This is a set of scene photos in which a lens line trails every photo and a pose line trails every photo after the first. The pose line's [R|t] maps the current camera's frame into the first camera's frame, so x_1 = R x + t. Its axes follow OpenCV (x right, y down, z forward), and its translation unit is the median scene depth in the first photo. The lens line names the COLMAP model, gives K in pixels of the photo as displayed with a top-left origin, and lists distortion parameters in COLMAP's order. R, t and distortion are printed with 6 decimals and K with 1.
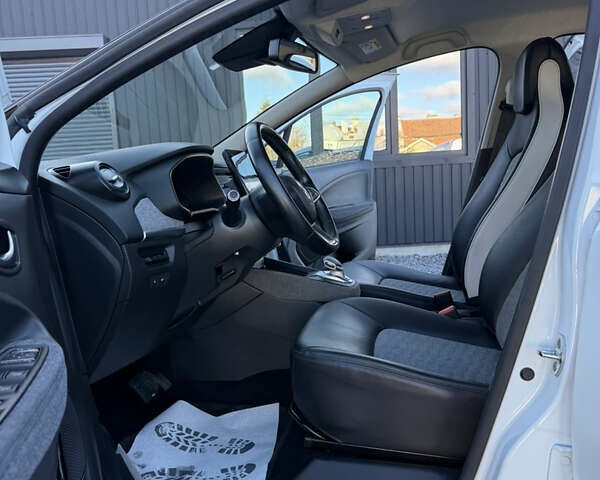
lens RADIAL K [[568.6, 0, 300.0], [0, 568.6, 240.0], [0, 0, 1]] dist [0.172938, -0.369558]
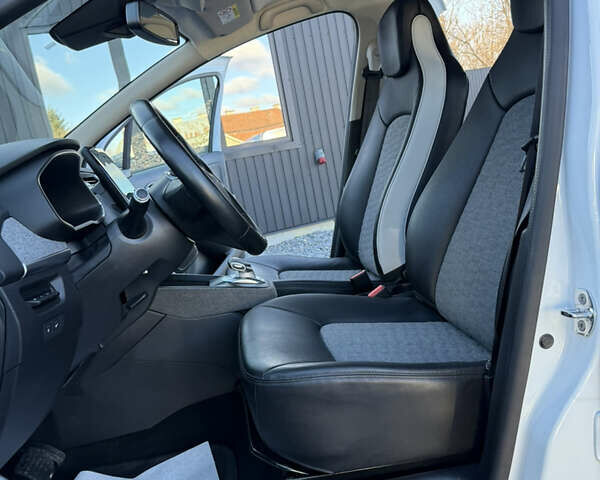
lens RADIAL K [[568.6, 0, 300.0], [0, 568.6, 240.0], [0, 0, 1]] dist [0.172938, -0.369558]
pose [[0.939208, -0.169808, 0.298418, -0.112376], [0.169245, 0.985178, 0.027931, -0.003989], [-0.298738, 0.024273, 0.954027, 0.158032]]
